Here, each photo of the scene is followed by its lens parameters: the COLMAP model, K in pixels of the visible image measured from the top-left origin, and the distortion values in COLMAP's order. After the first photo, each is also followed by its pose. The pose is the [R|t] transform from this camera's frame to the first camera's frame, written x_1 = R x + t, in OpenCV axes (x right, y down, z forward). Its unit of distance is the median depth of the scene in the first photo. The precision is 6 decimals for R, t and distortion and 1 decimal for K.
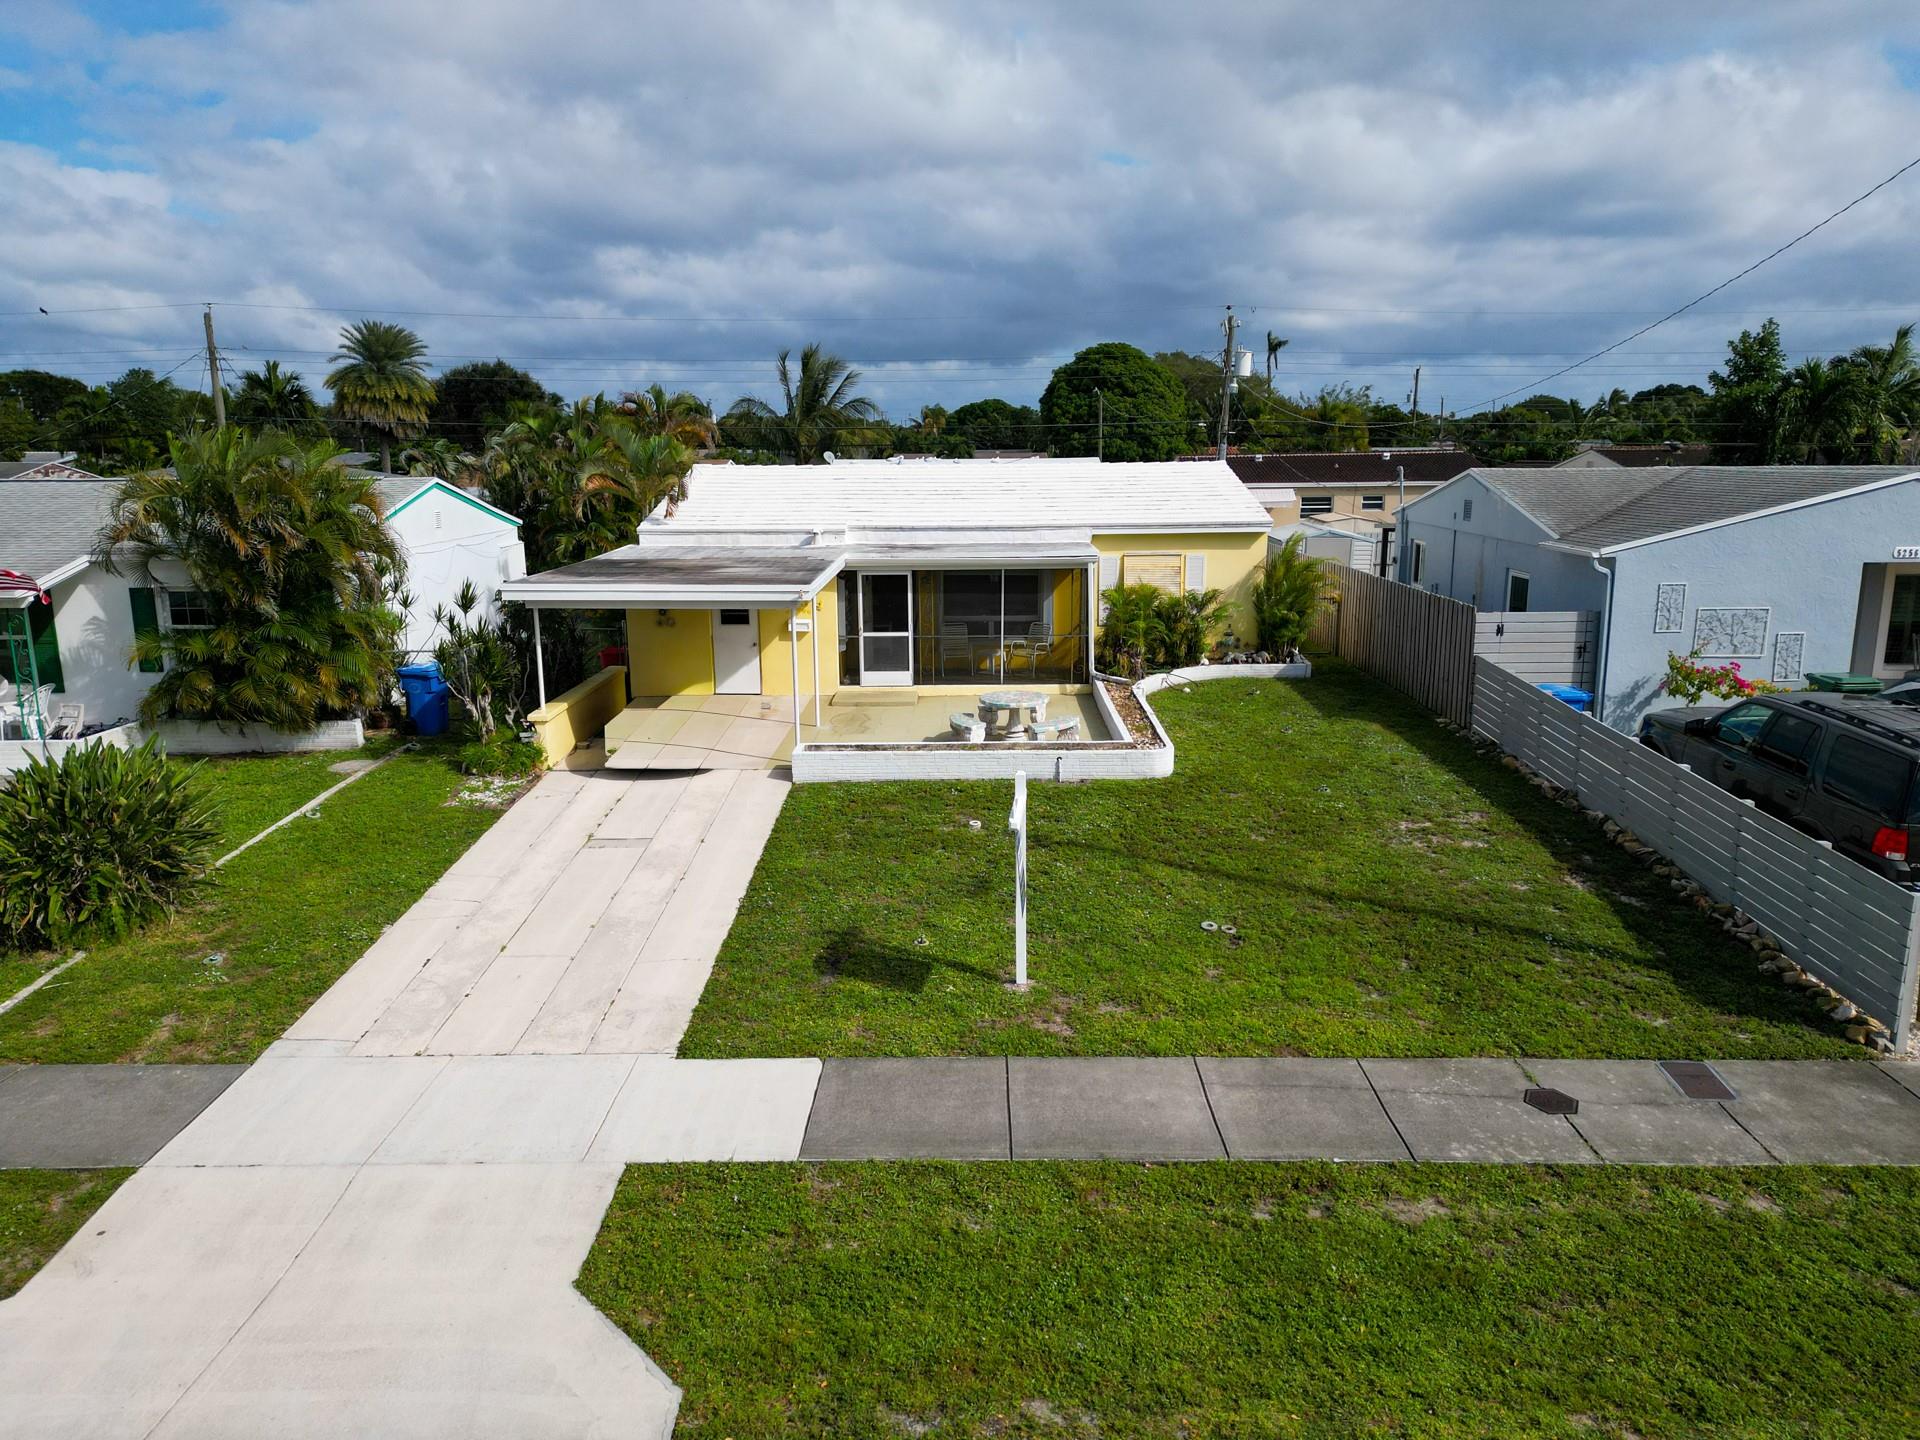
lens RADIAL K [[1338.4, 0, 958.1], [0, 1338.4, 714.9], [0, 0, 1]] dist [0.067910, -0.061190]
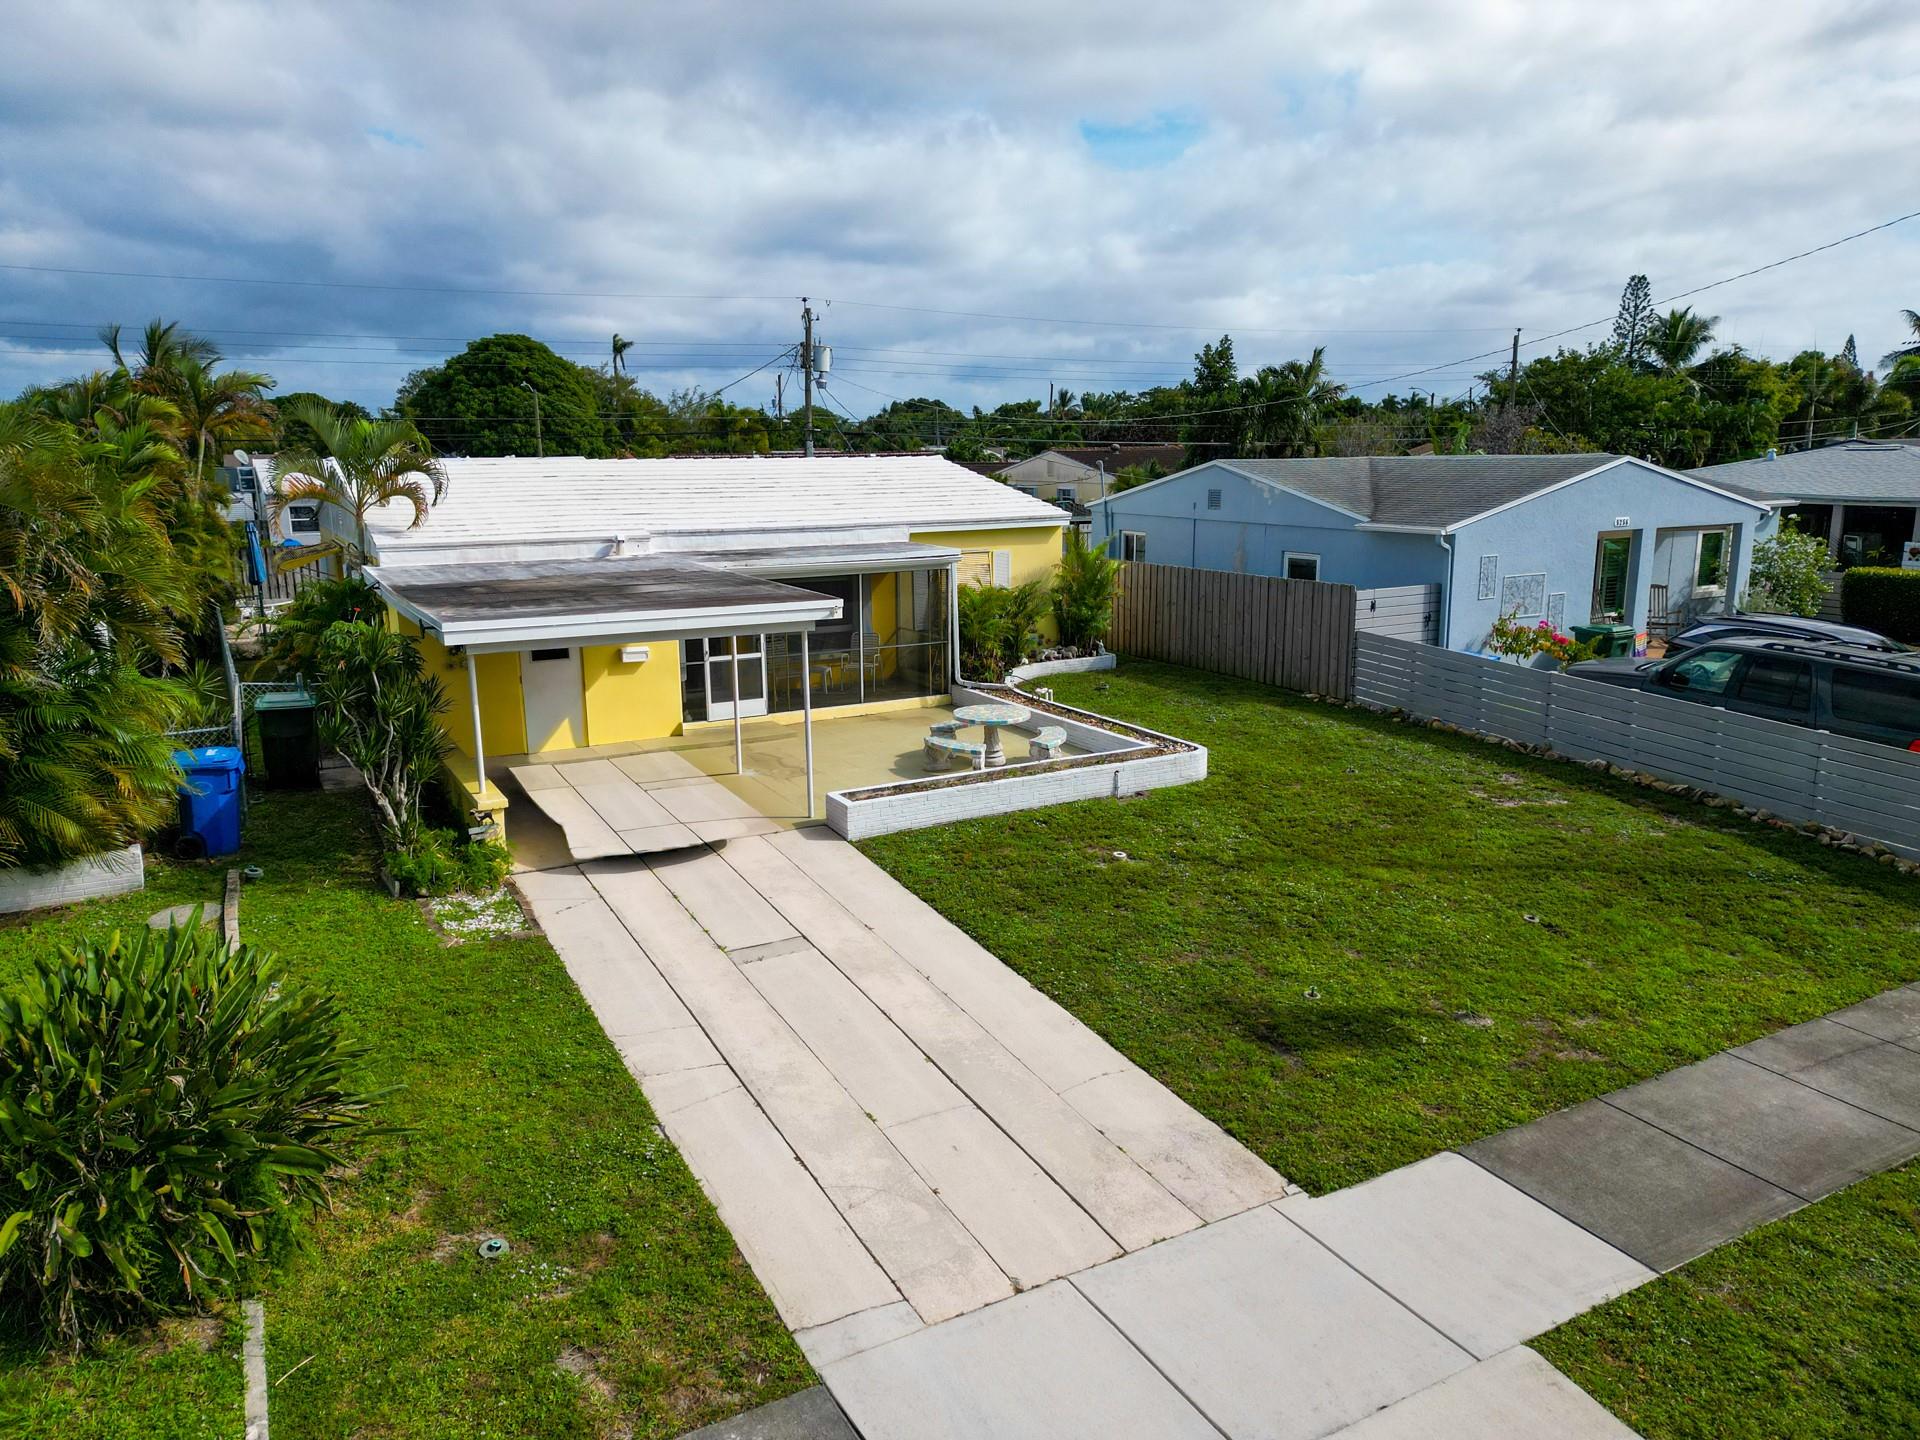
lens RADIAL K [[1338.4, 0, 958.7], [0, 1338.4, 721.4], [0, 0, 1]] dist [0.067910, -0.061190]
pose [[0.867712, -0.102061, 0.486476, -0.457603], [0.101757, 0.994439, 0.027129, -0.037646], [-0.486539, 0.025962, 0.873273, 0.252926]]
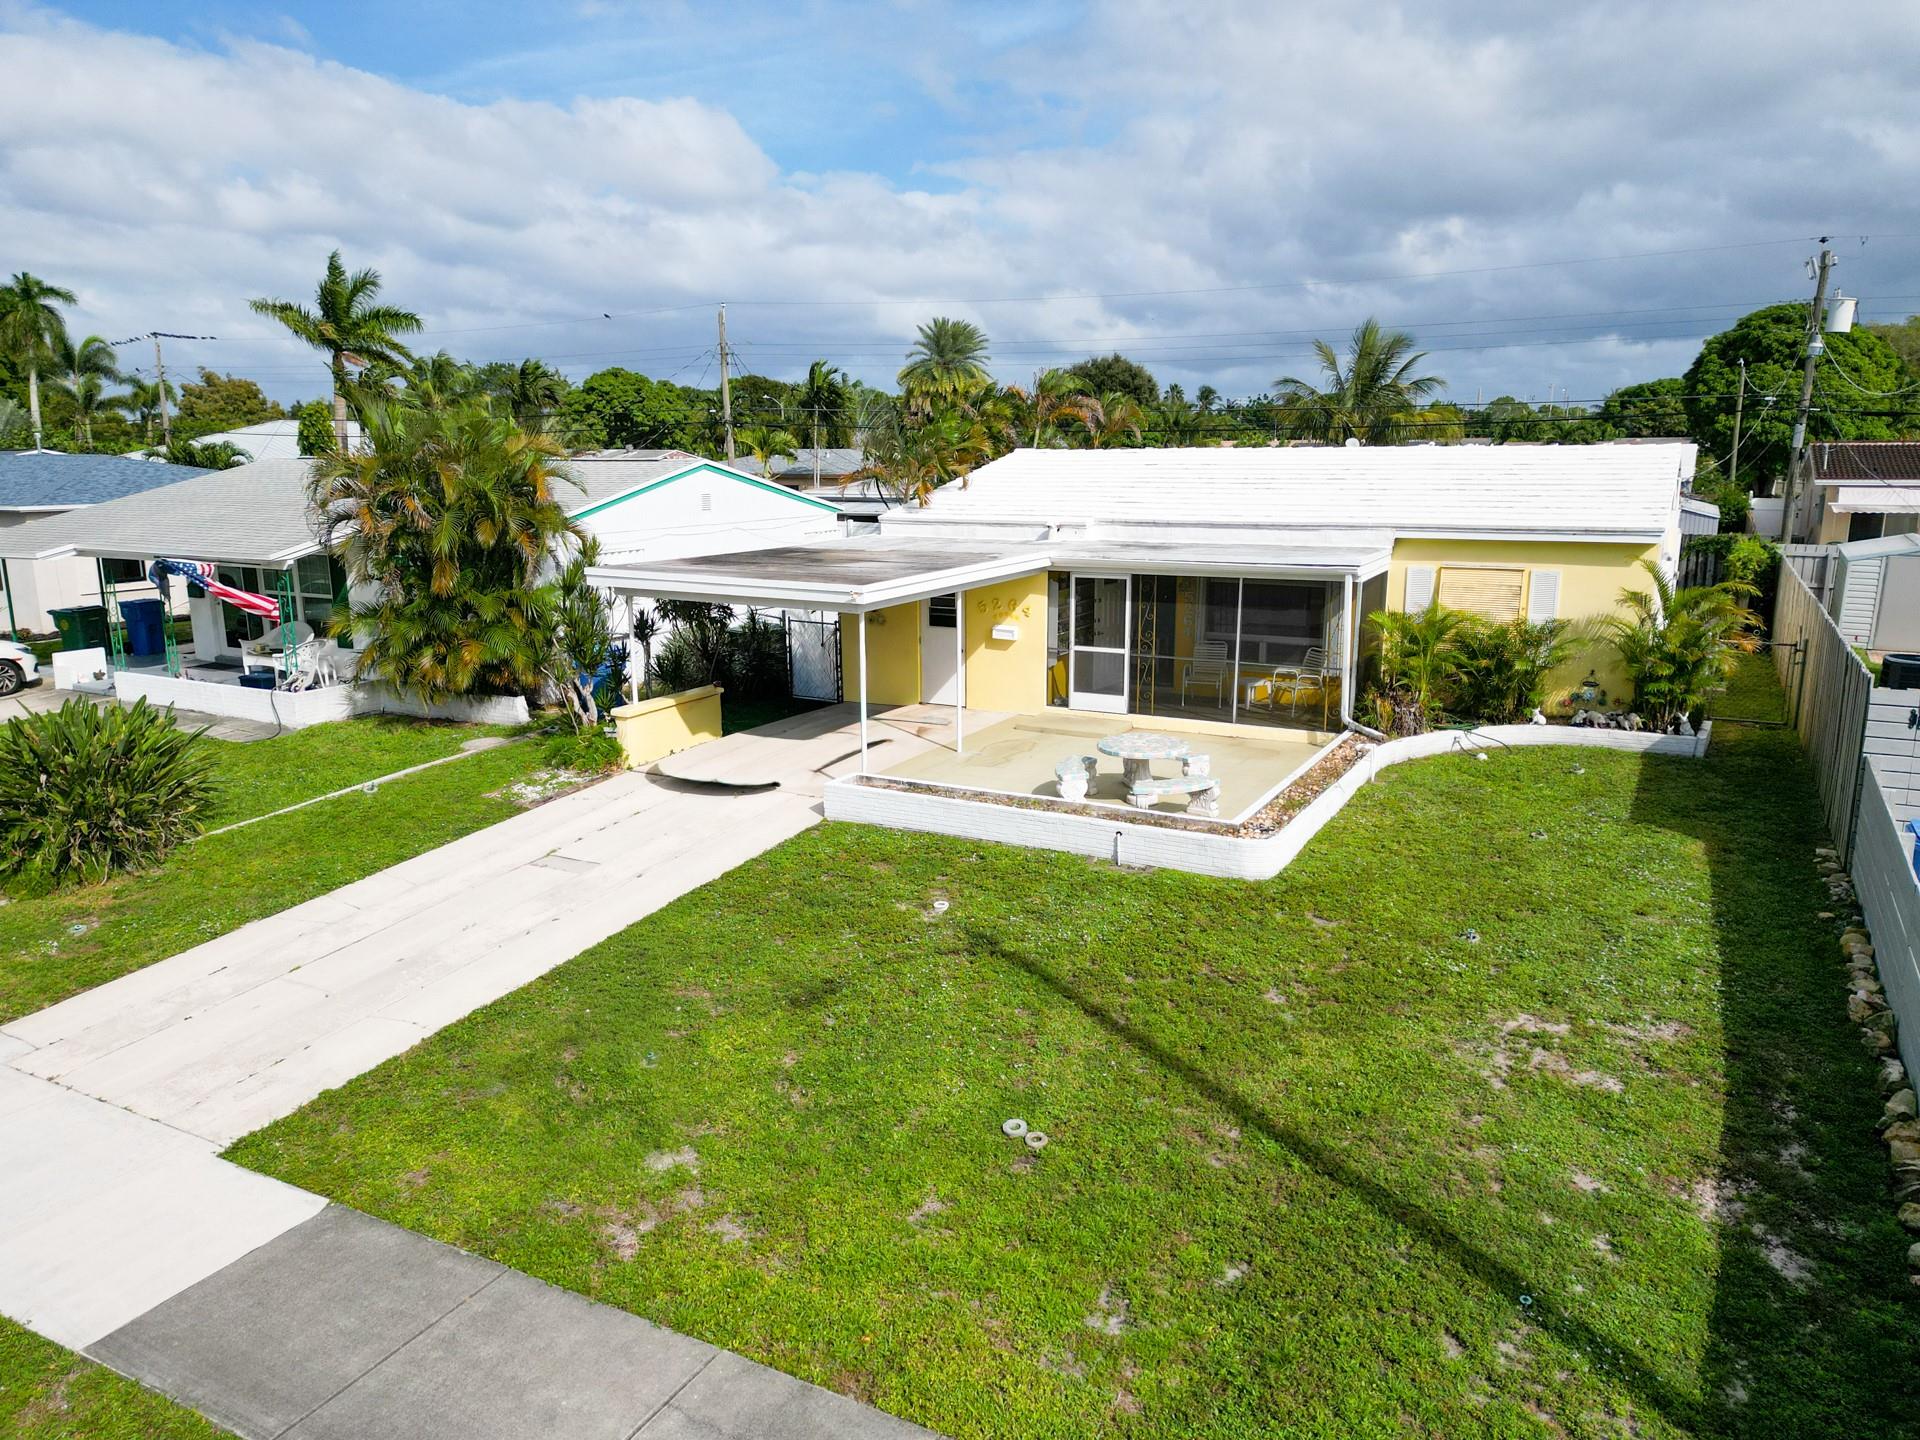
lens RADIAL K [[1338.4, 0, 958.2], [0, 1338.4, 713.3], [0, 0, 1]] dist [0.067910, -0.061190]
pose [[0.884701, 0.095599, -0.456251, 0.331471], [-0.093830, 0.995233, 0.026590, -0.045938], [0.456618, 0.019286, 0.889454, 0.288842]]
